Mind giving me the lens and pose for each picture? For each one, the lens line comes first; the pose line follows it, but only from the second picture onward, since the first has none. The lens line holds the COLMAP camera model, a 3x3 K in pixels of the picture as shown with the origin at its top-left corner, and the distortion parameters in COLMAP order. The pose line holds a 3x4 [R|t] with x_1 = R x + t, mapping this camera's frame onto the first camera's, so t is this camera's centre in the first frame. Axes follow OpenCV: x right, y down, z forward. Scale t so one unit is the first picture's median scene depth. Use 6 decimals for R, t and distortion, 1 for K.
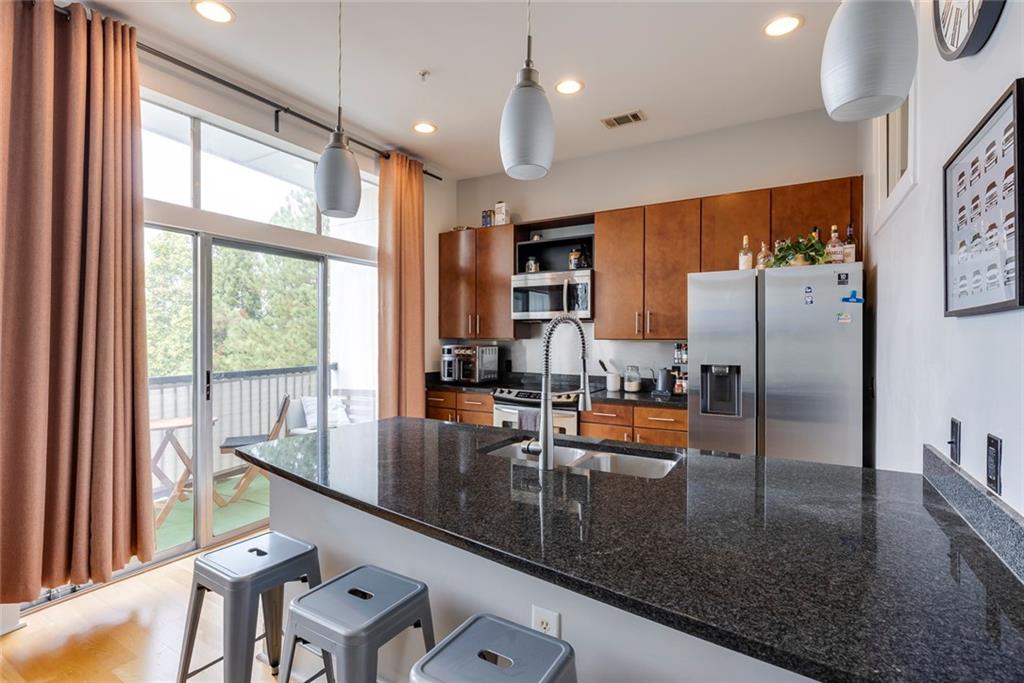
lens RADIAL K [[478.8, 0, 510.8], [0, 478.8, 338.2], [0, 0, 1]] dist [-0.001837, -0.001127]
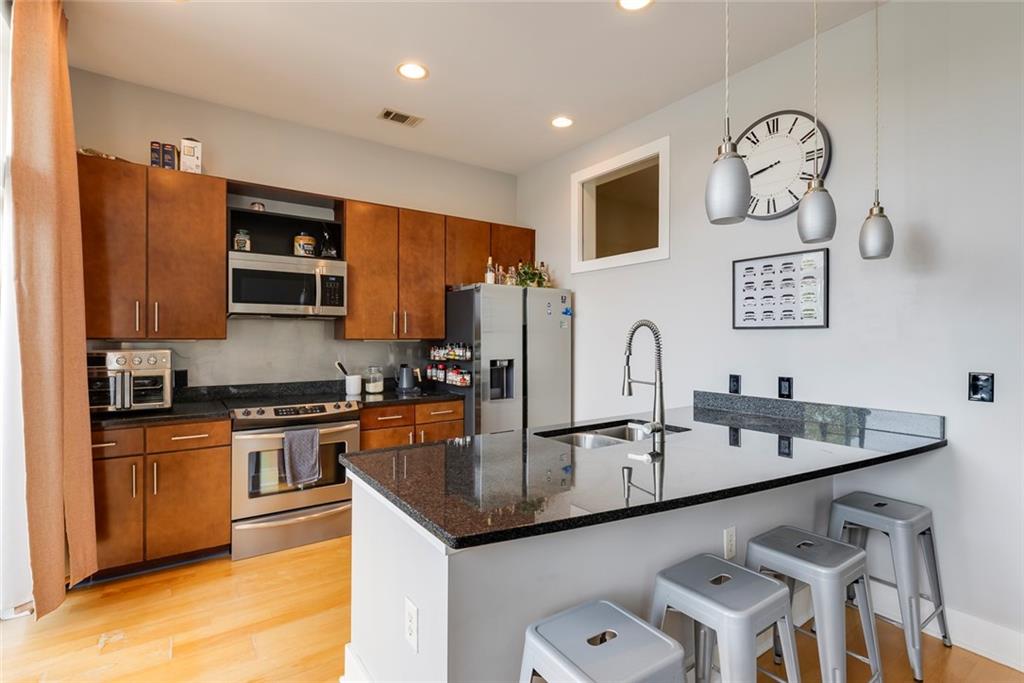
lens RADIAL K [[478.8, 0, 515.2], [0, 478.8, 339.3], [0, 0, 1]] dist [-0.001837, -0.001127]
pose [[0.415870, -0.005077, 0.909410, -0.550349], [-0.000898, 0.999982, 0.005994, -0.003787], [-0.909424, -0.003309, 0.415858, 0.357892]]
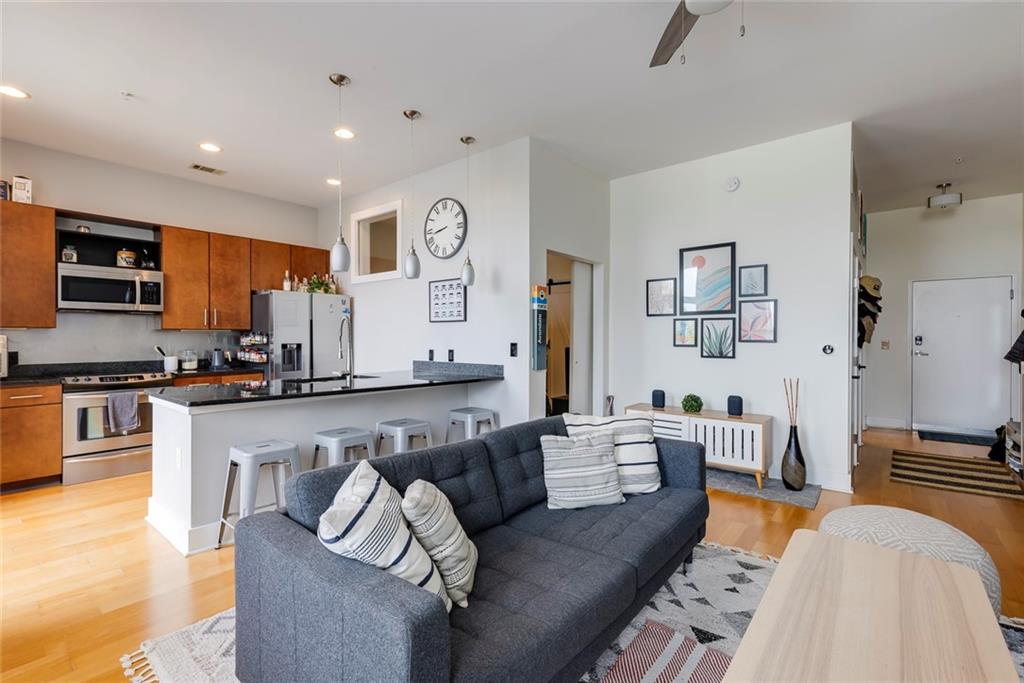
lens RADIAL K [[457.1, 0, 513.1], [0, 457.1, 339.3], [0, 0, 1]] dist [0.003884, 0.000345]
pose [[0.160431, -0.008869, 0.987007, -0.897982], [0.000385, 0.999960, 0.008922, 0.019723], [-0.987047, -0.001051, 0.160428, -0.075783]]
